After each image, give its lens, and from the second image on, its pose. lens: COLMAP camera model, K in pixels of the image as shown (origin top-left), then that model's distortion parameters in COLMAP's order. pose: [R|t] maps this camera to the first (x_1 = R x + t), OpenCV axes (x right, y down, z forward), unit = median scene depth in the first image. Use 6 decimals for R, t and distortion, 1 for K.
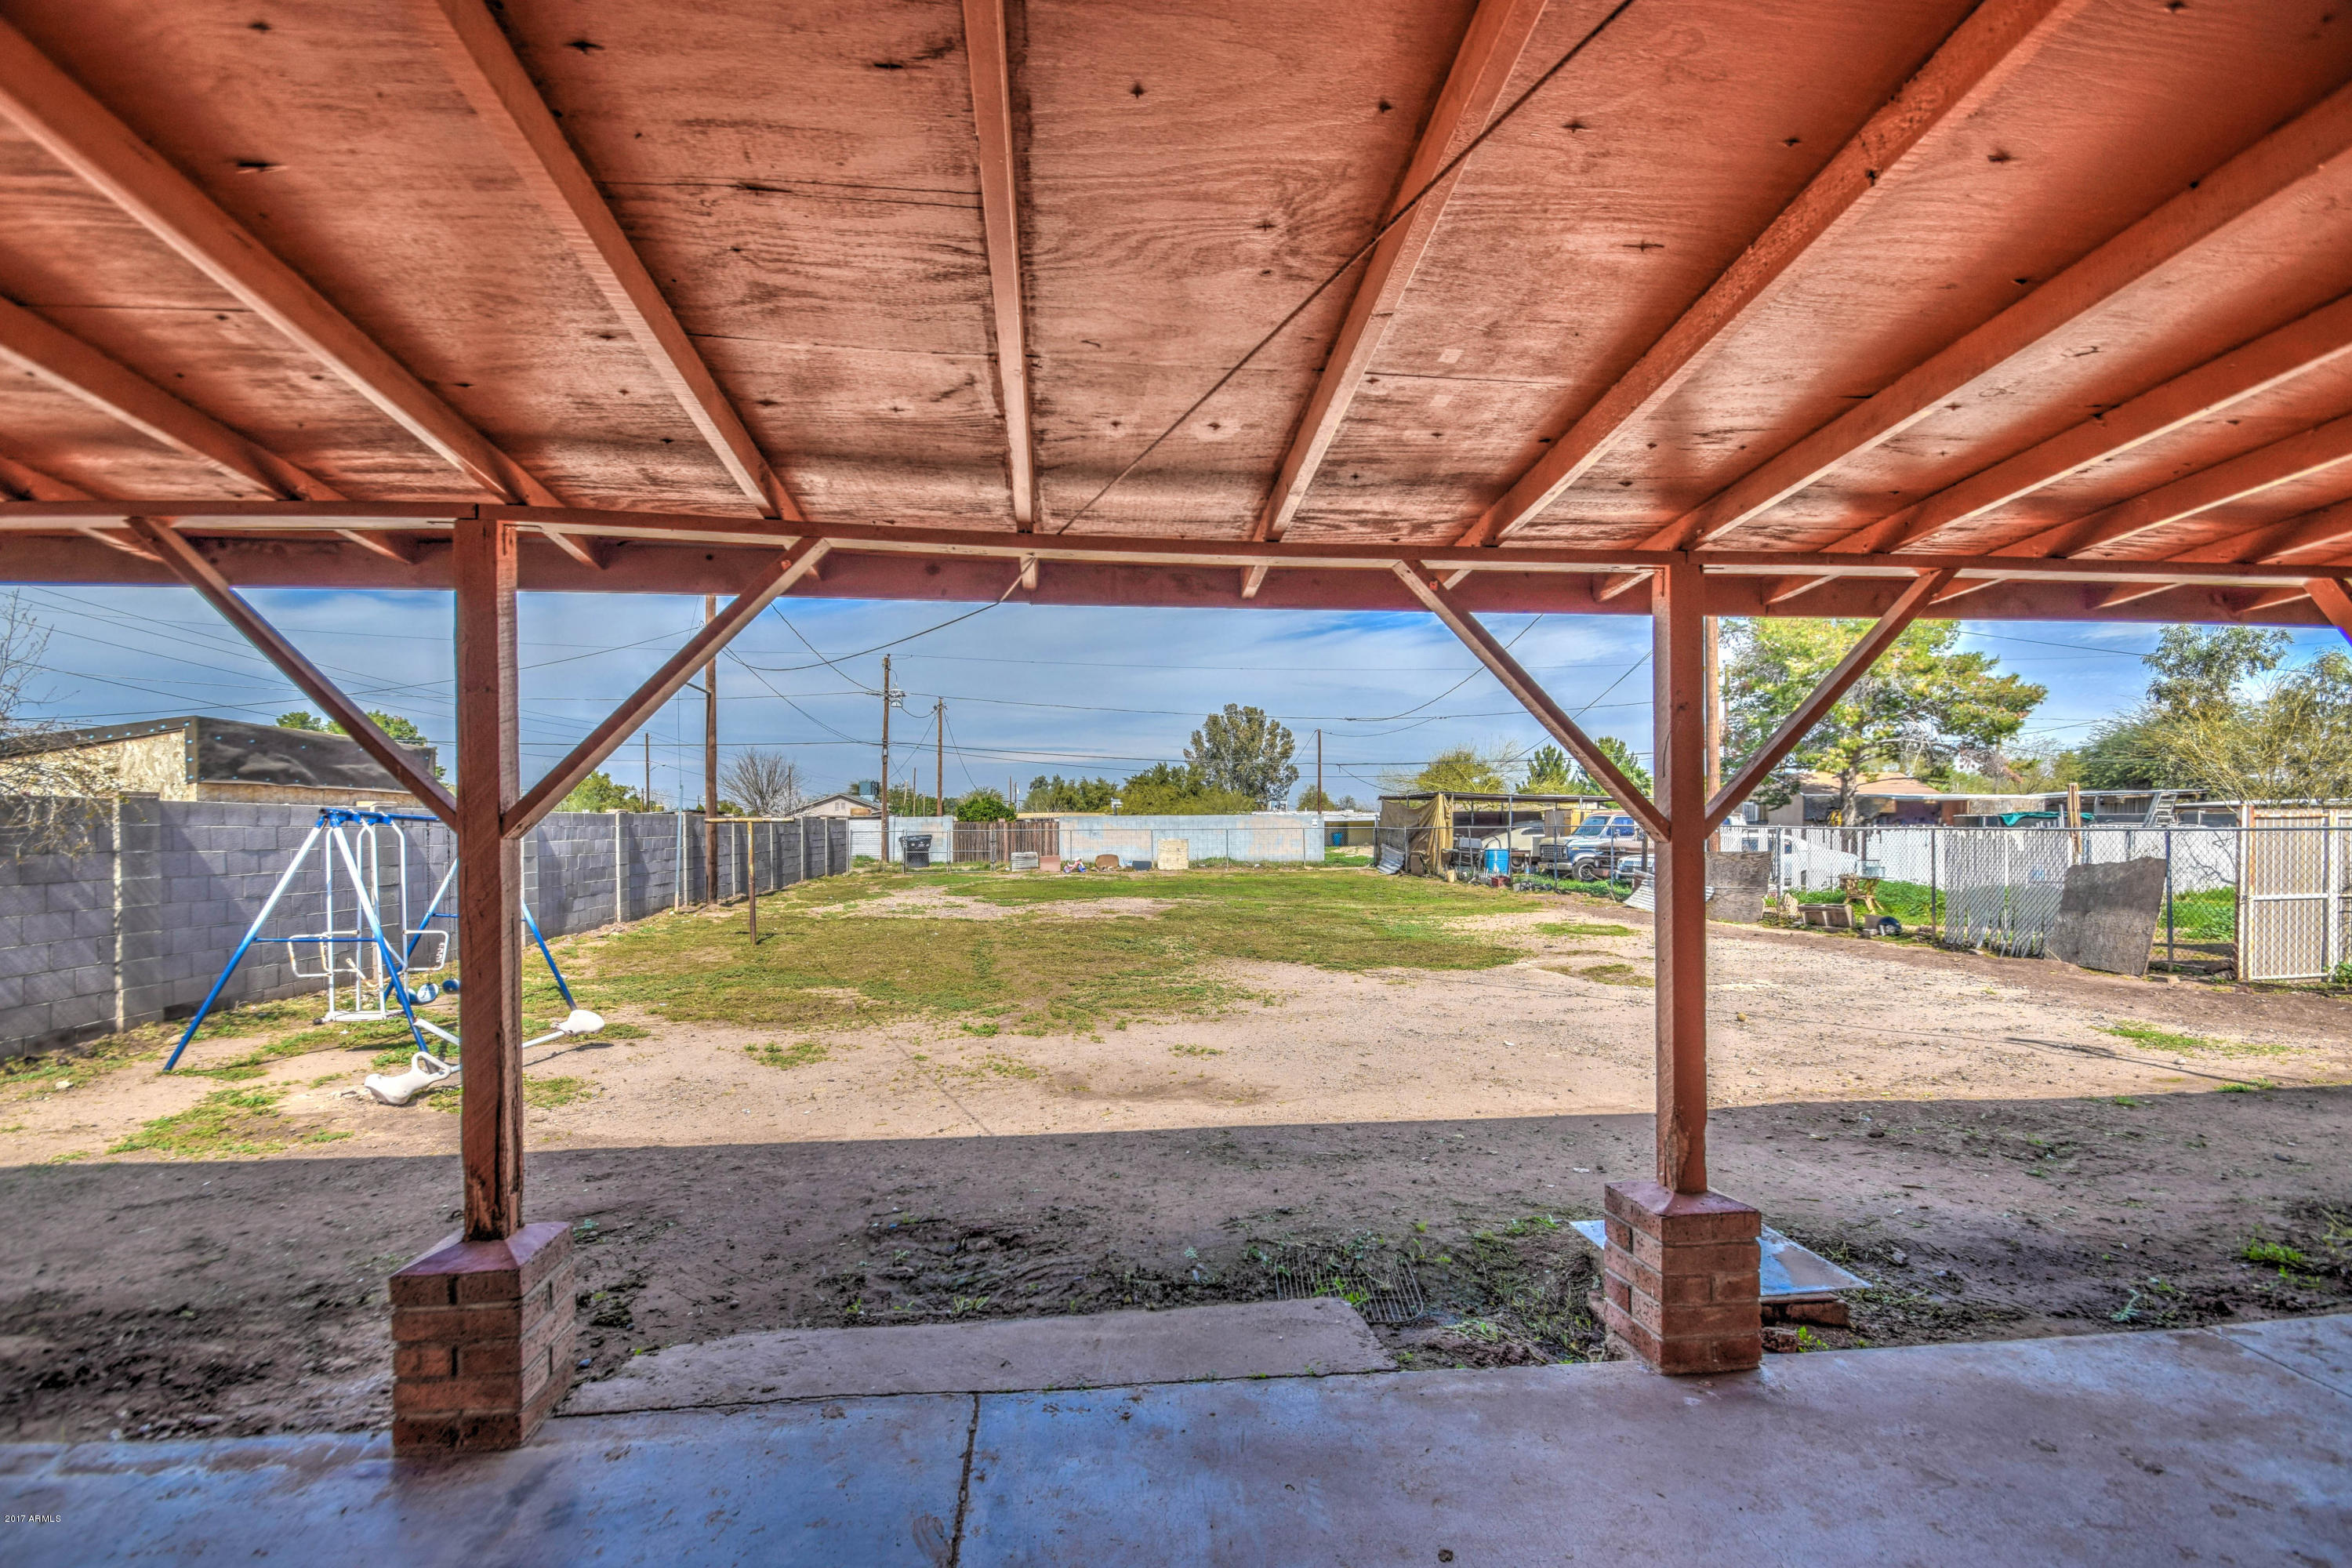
lens RADIAL K [[1072.4, 0, 1188.0], [0, 1072.4, 843.5], [0, 0, 1]] dist [0.000637, -0.011305]
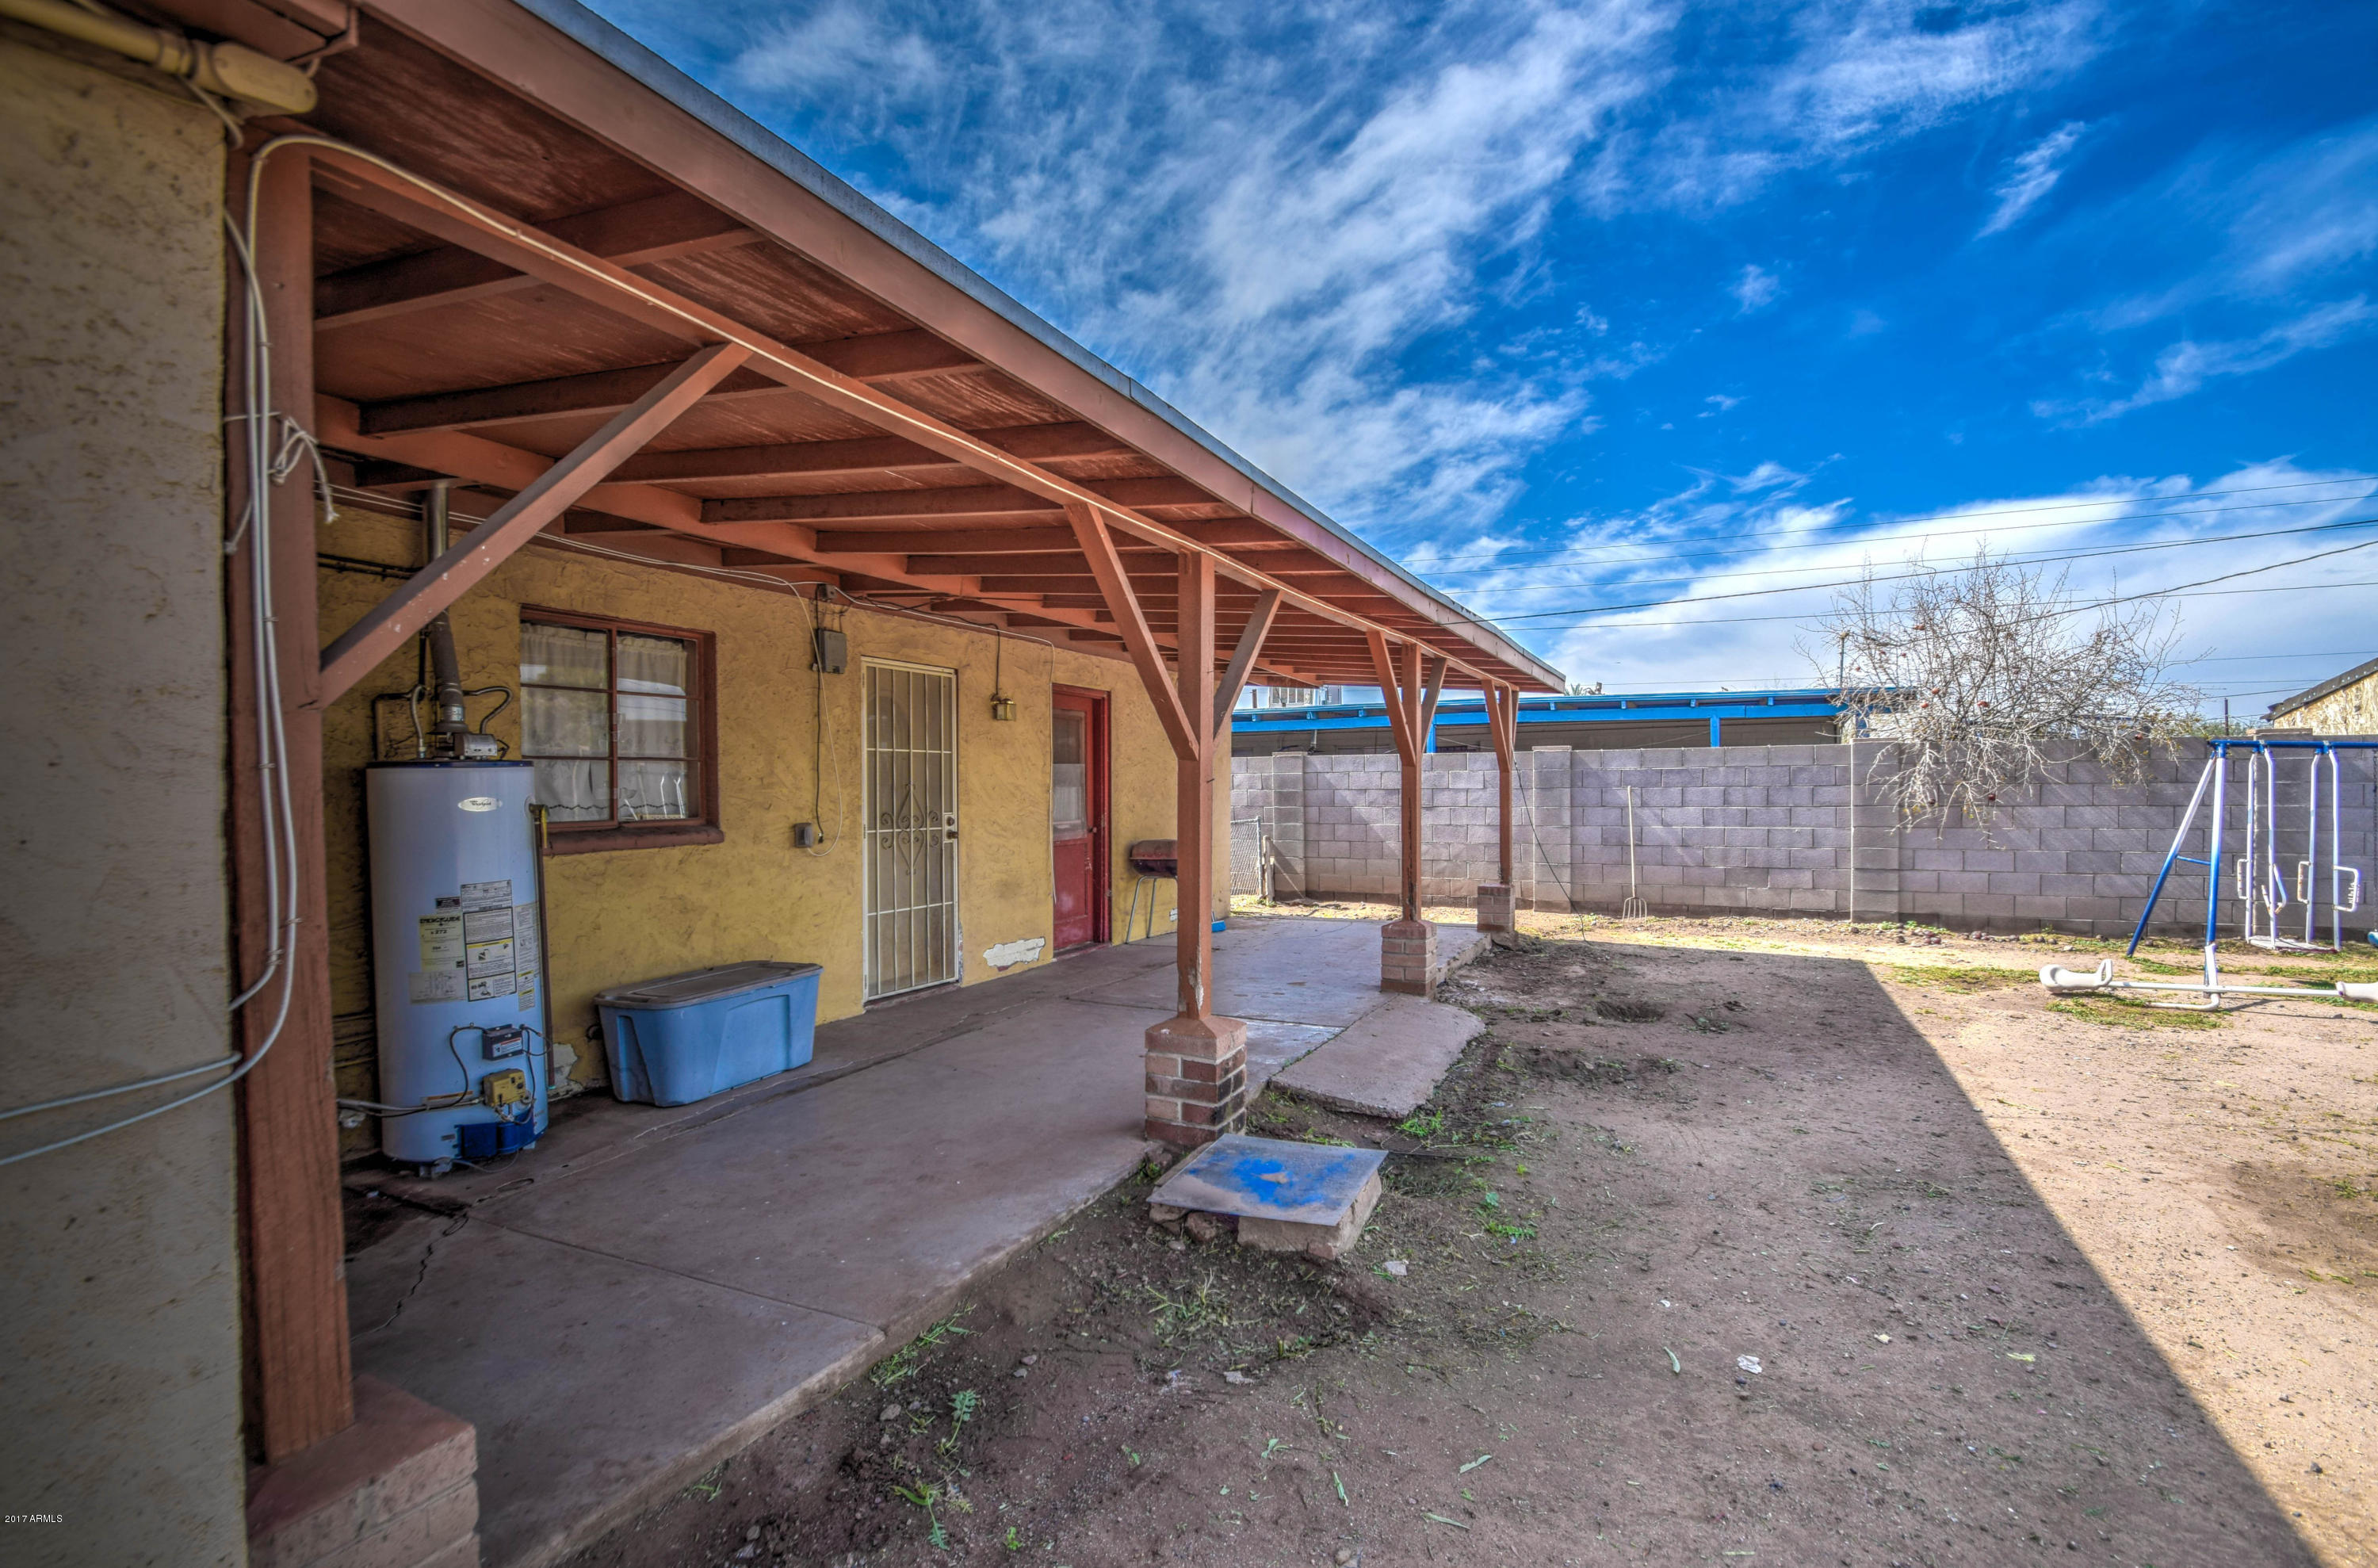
lens RADIAL K [[1084.3, 0, 1173.2], [0, 1084.3, 808.8], [0, 0, 1]] dist [0.000637, -0.011305]
pose [[-0.543738, 0.022251, -0.838960, 0.154286], [-0.004774, 0.999550, 0.029604, 0.001904], [0.839242, 0.020102, -0.543387, 0.166039]]
